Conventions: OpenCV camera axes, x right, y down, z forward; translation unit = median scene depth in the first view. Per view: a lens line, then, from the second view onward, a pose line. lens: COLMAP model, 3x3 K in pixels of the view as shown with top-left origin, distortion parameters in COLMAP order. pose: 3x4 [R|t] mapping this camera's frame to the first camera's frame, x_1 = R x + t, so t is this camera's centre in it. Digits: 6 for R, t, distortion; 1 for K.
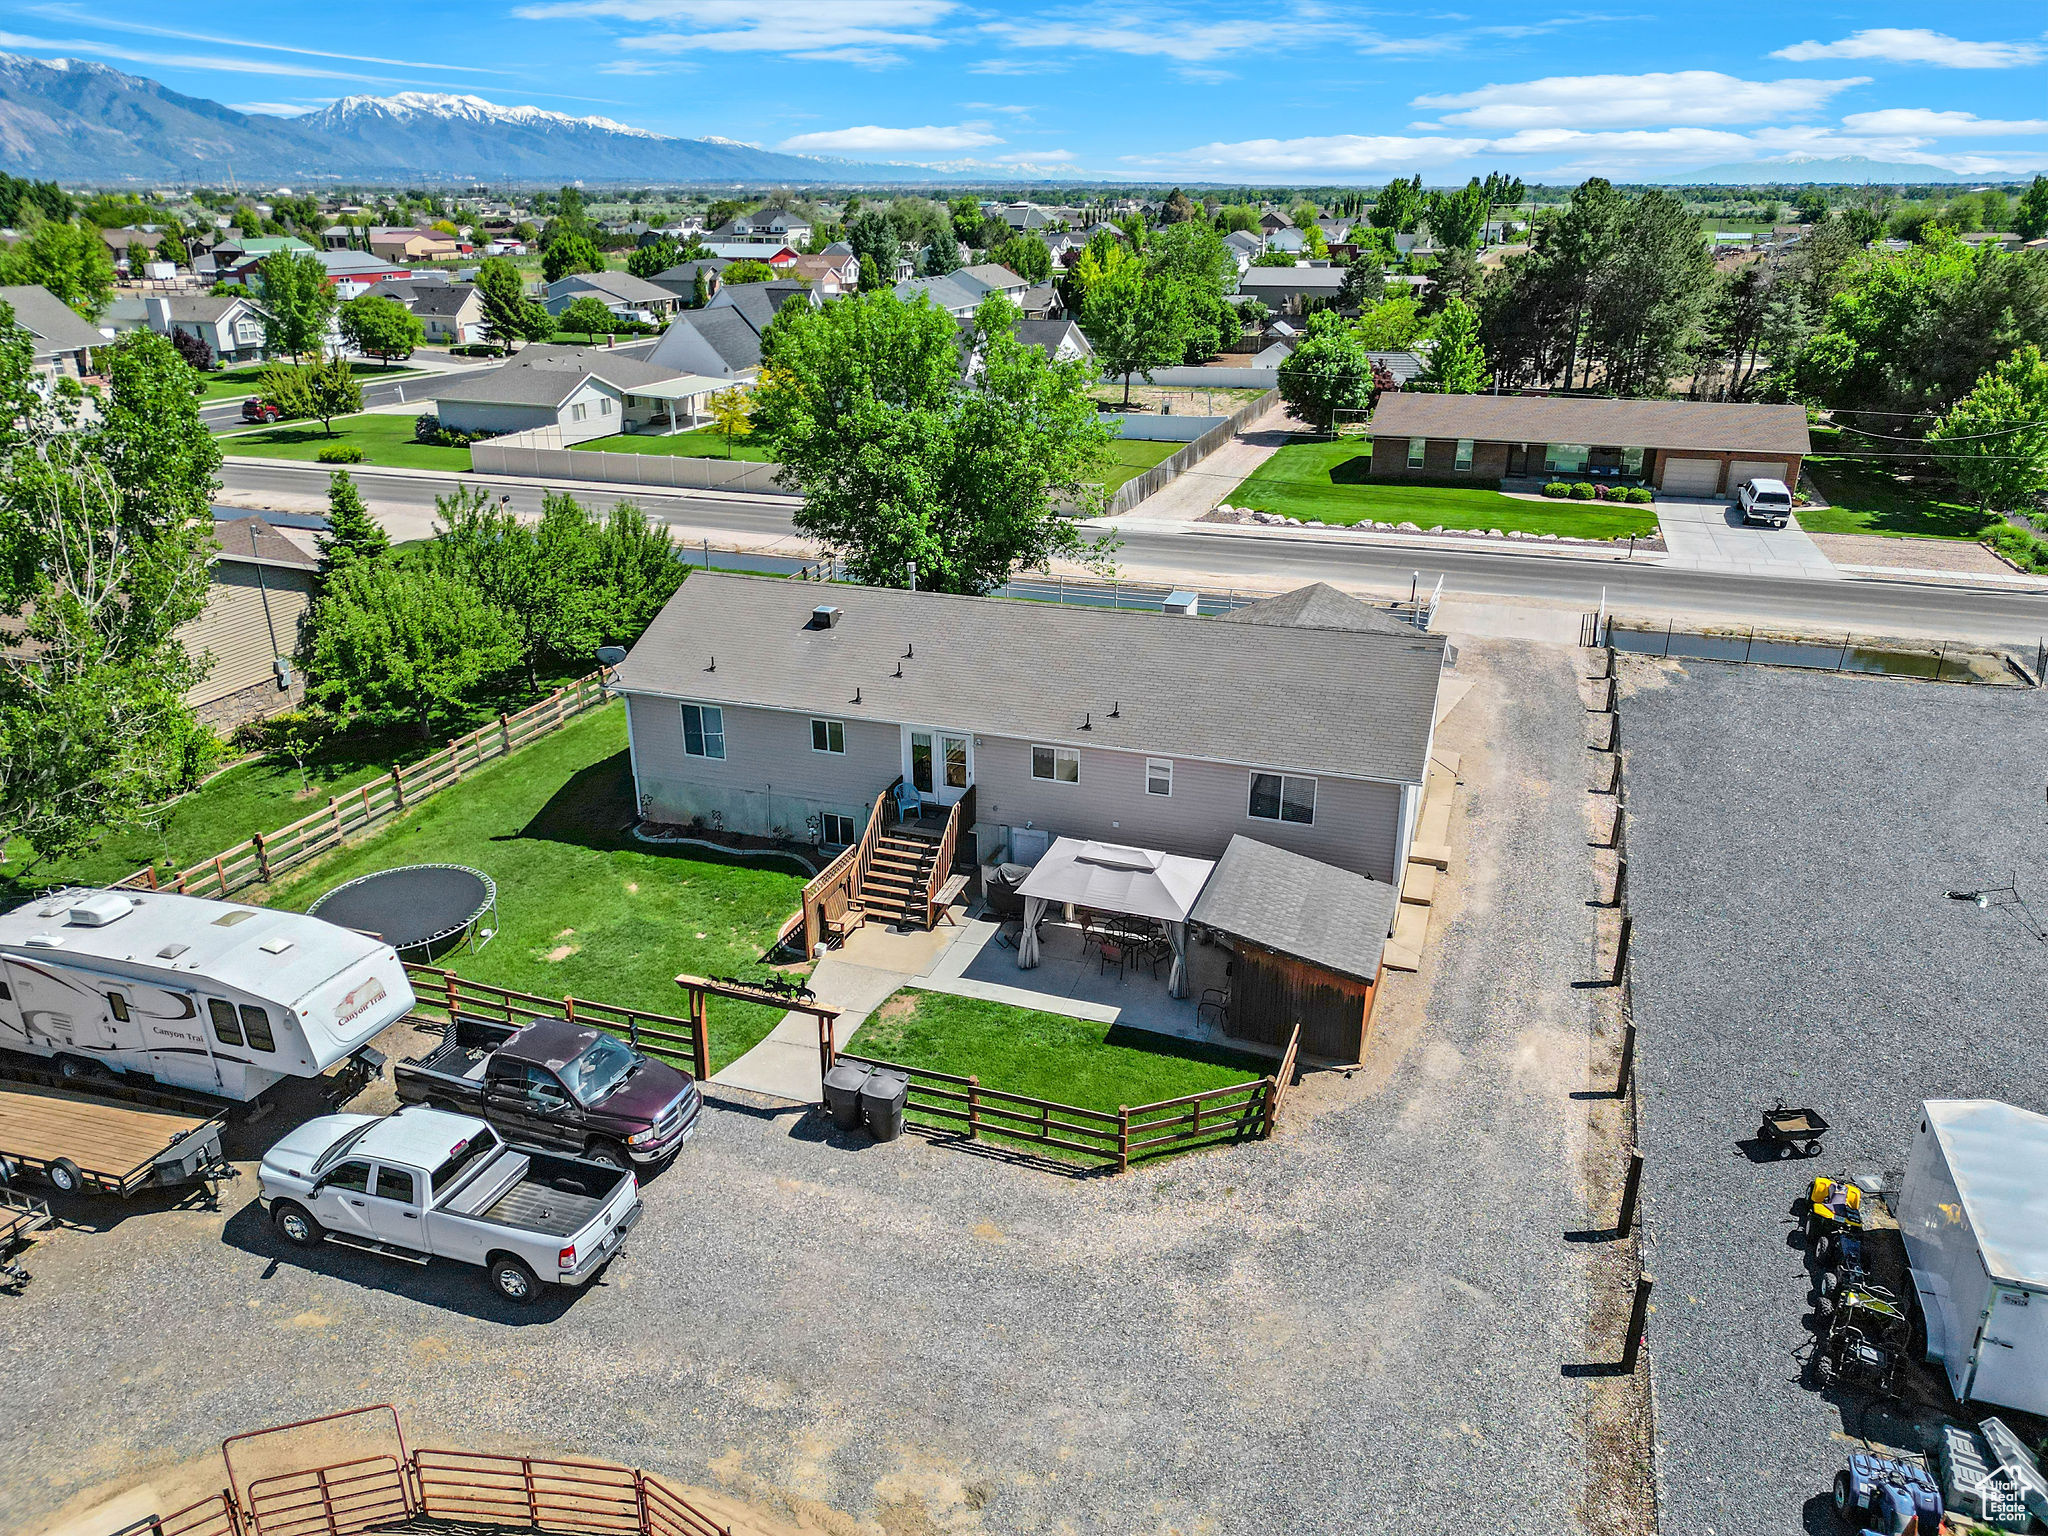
lens RADIAL K [[1425.9, 0, 1024.0], [0, 1425.9, 768.0], [0, 0, 1]] dist [0.071340, -0.061867]
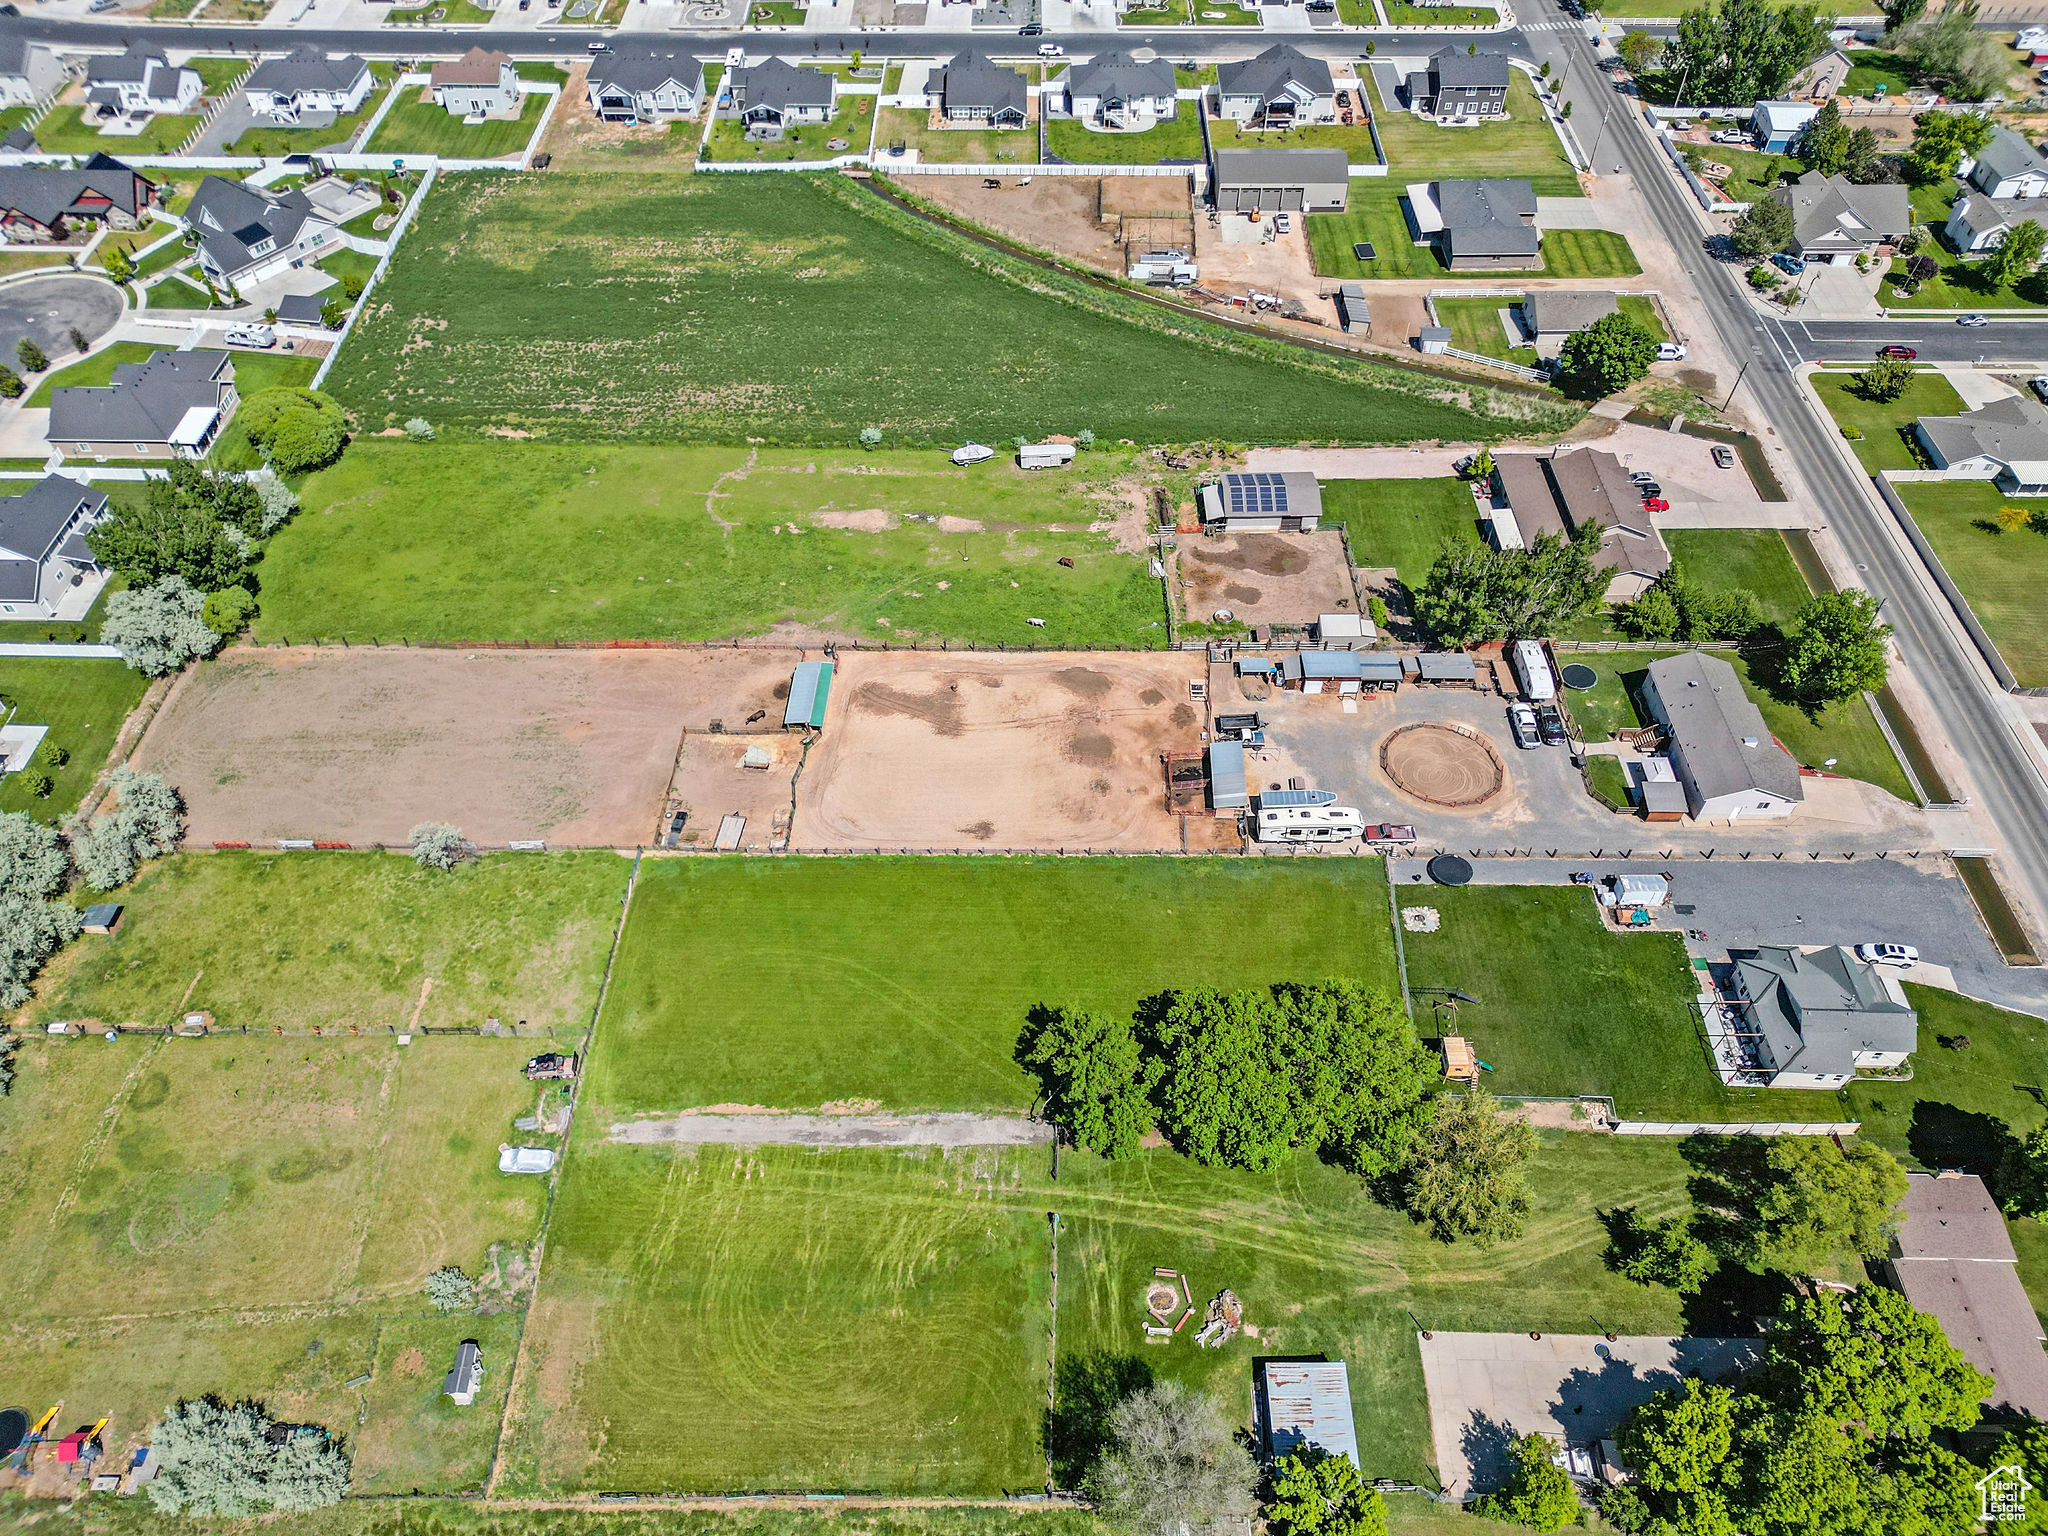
lens RADIAL K [[1425.9, 0, 1024.0], [0, 1425.9, 768.0], [0, 0, 1]] dist [0.071340, -0.061867]
pose [[0.330254, 0.709253, -0.622811, 1.415979], [-0.348788, 0.704830, 0.617707, -1.302112], [0.877086, 0.013229, 0.480152, -1.928227]]
